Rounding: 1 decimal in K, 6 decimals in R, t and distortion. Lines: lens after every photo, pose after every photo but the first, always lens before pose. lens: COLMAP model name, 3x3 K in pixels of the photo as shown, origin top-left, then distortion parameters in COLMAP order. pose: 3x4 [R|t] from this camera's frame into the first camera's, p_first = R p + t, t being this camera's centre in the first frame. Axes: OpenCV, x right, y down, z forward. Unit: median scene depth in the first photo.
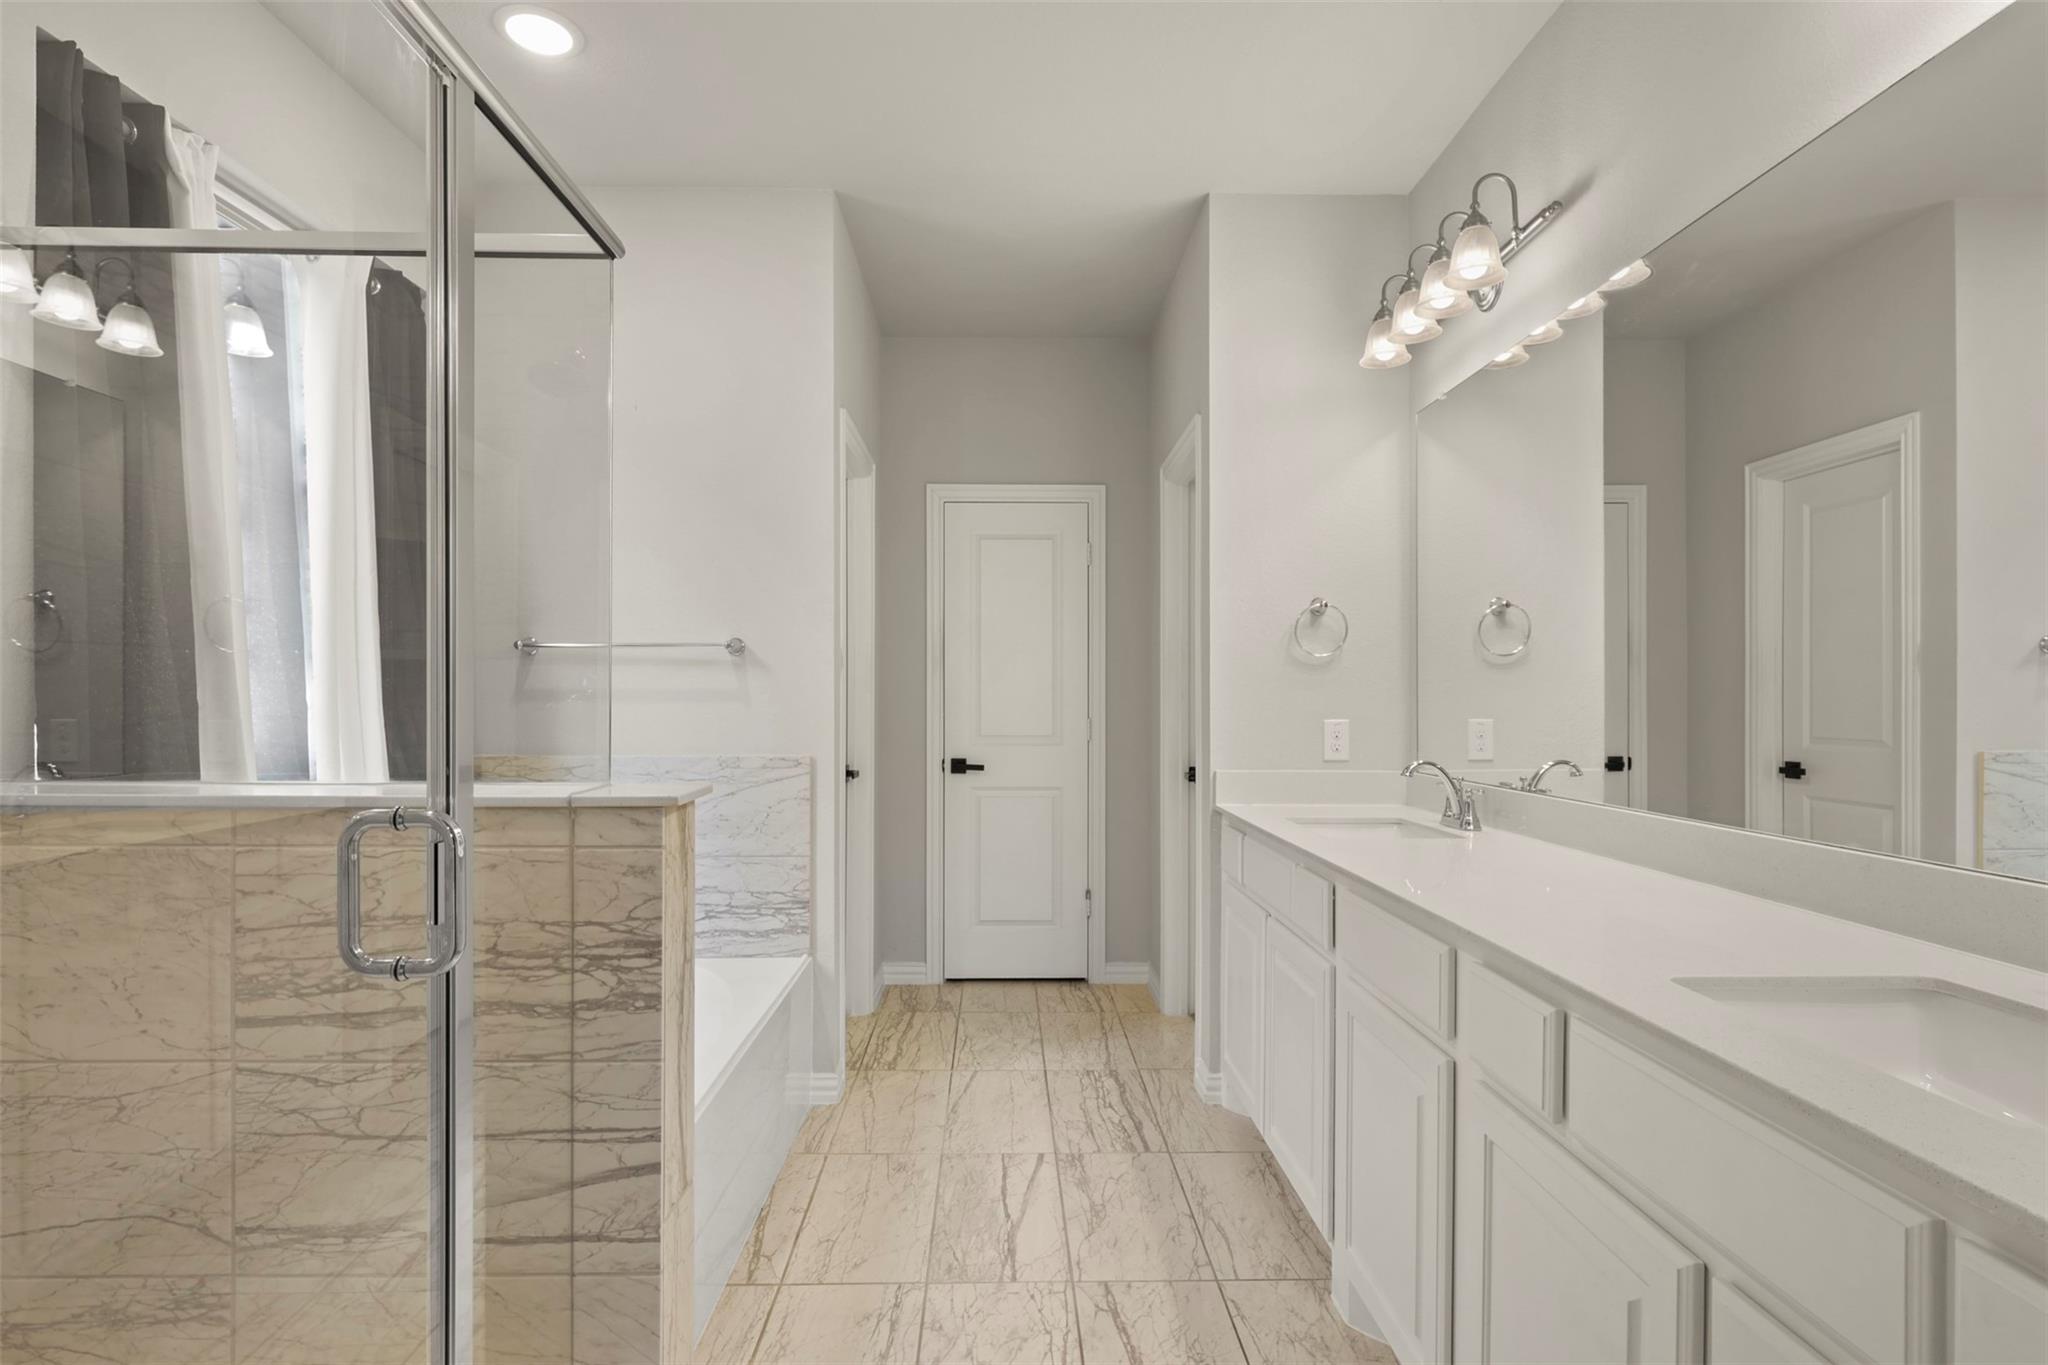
lens RADIAL K [[1033.0, 0, 1025.5], [0, 1033.0, 701.0], [0, 0, 1]] dist [-0.003565, 0.000856]
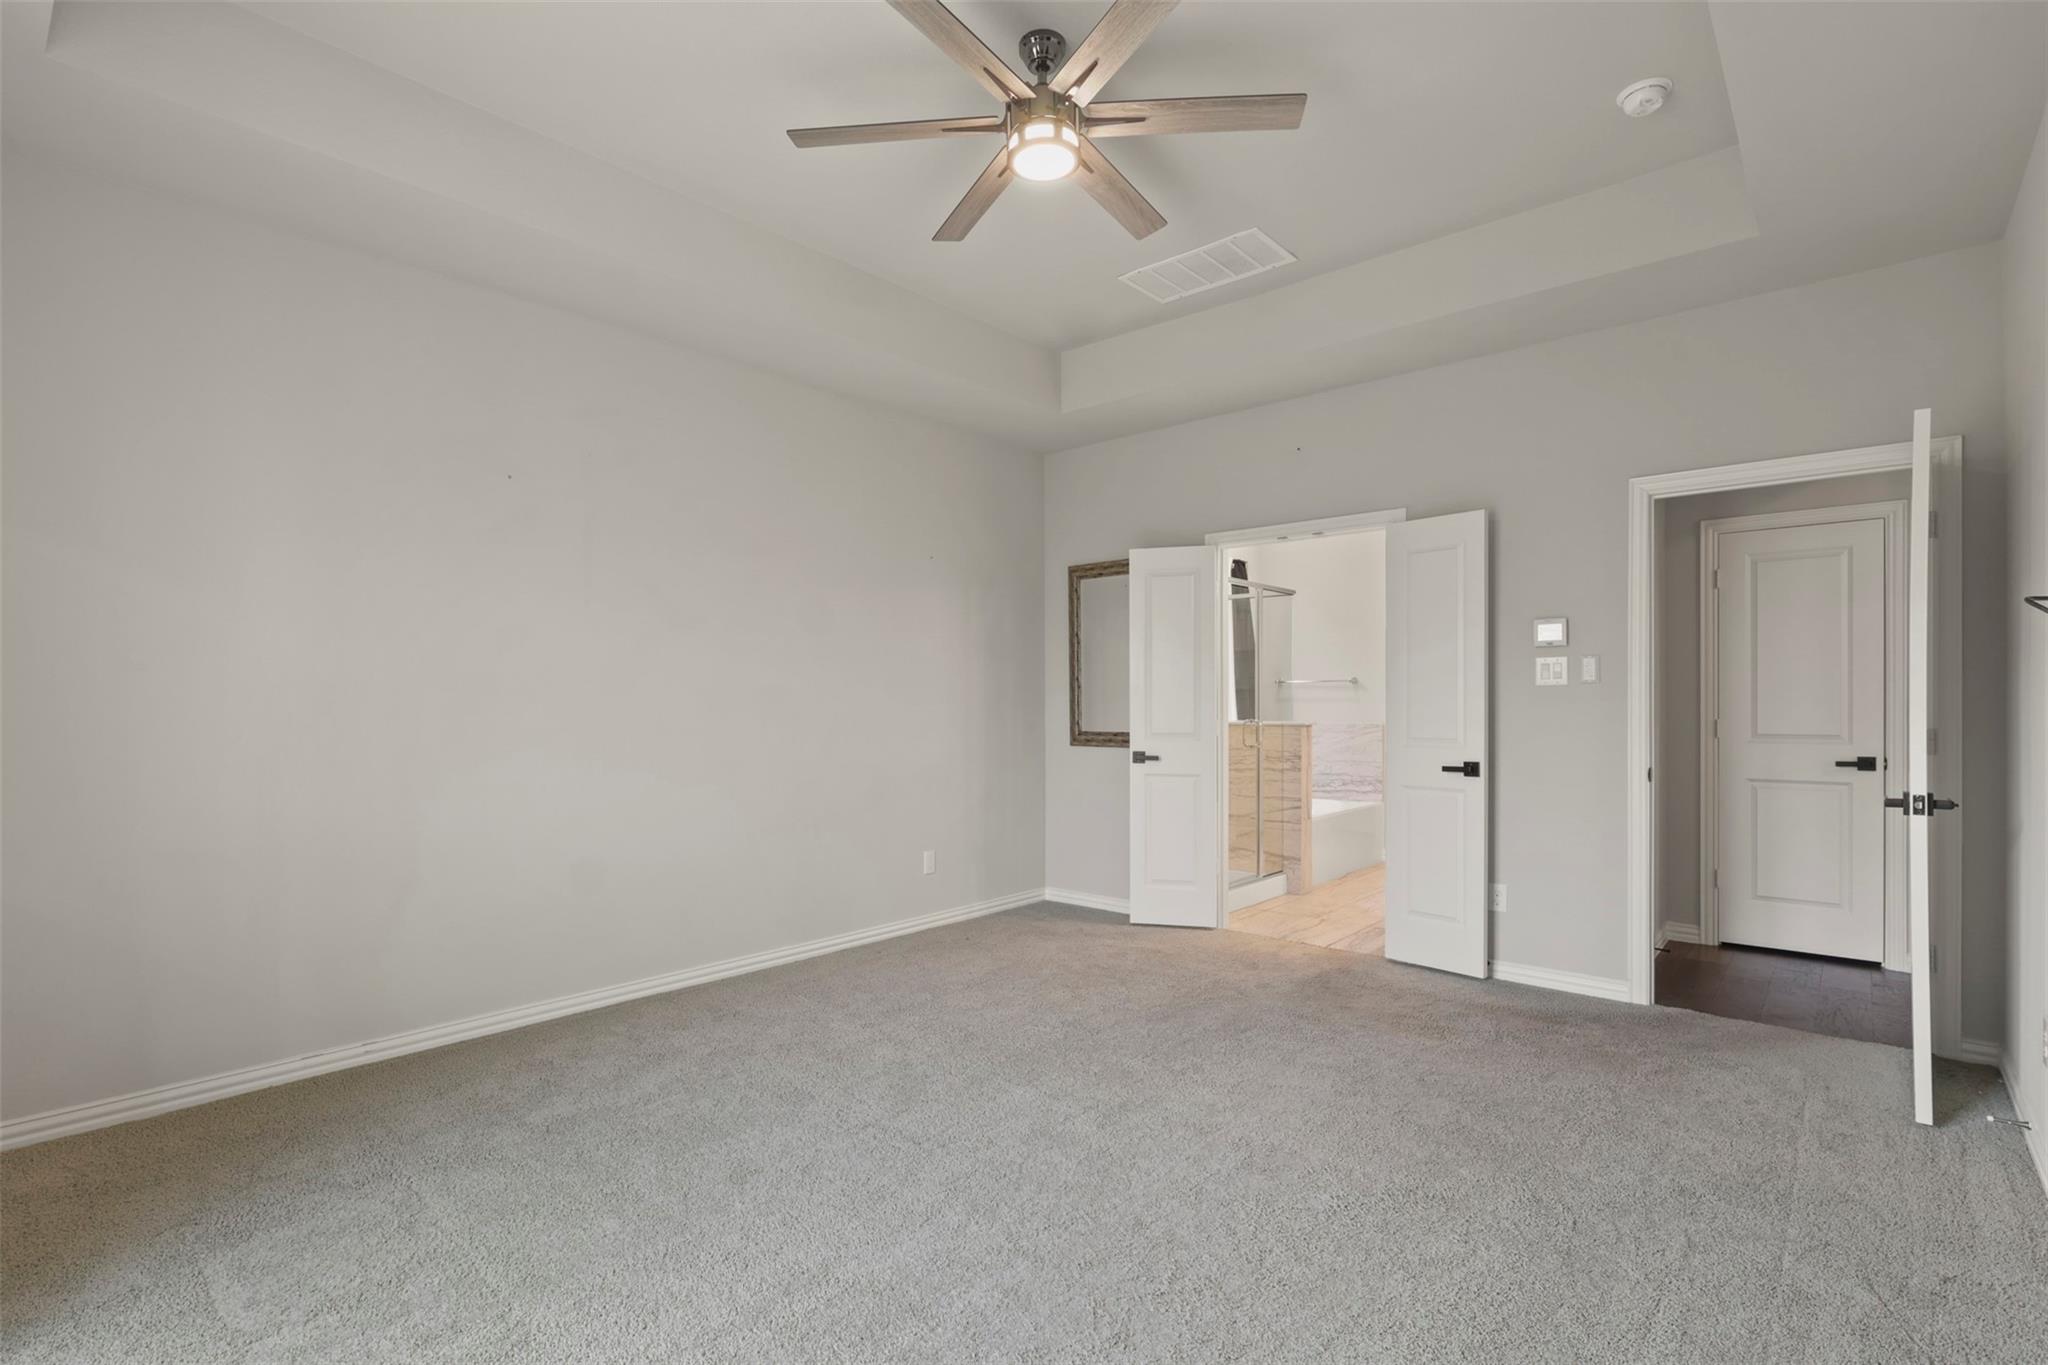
lens RADIAL K [[951.7, 0, 1026.0], [0, 951.7, 696.0], [0, 0, 1]] dist [-0.007093, 0.000865]
pose [[0.742192, -0.003500, -0.670179, 0.767857], [-0.001744, 0.999973, -0.007153, 0.003382], [0.670186, 0.006478, 0.742165, -1.437485]]
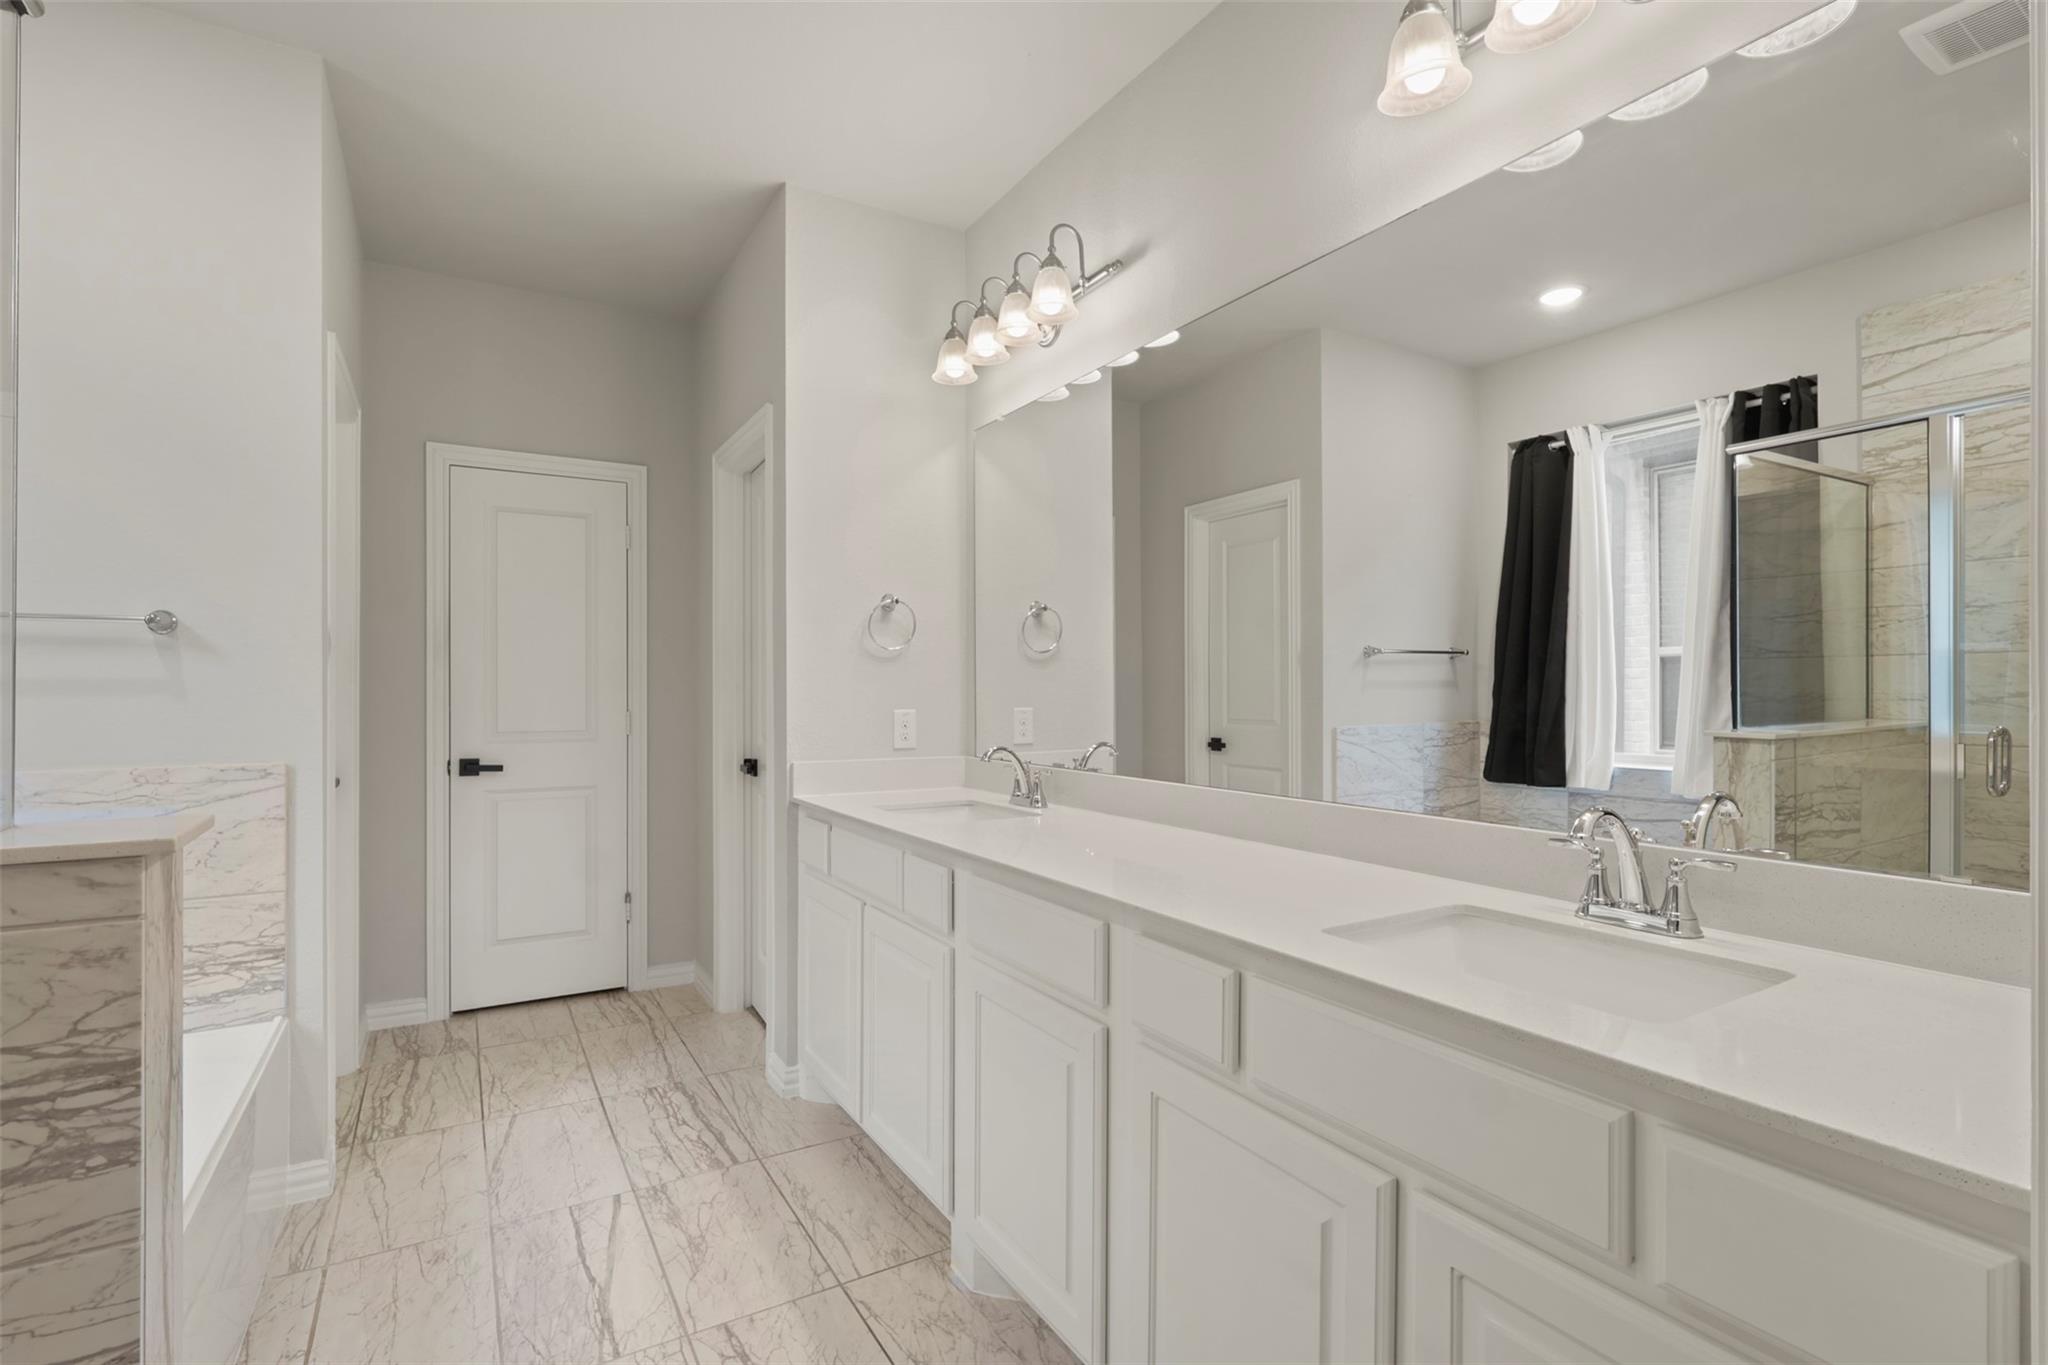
lens RADIAL K [[951.7, 0, 1024.5], [0, 951.7, 689.1], [0, 0, 1]] dist [-0.007093, 0.000865]
pose [[0.868888, -0.001113, 0.495008, -0.082157], [0.002632, 0.999994, -0.002372, -0.000696], [-0.495002, 0.003364, 0.868885, 0.098805]]
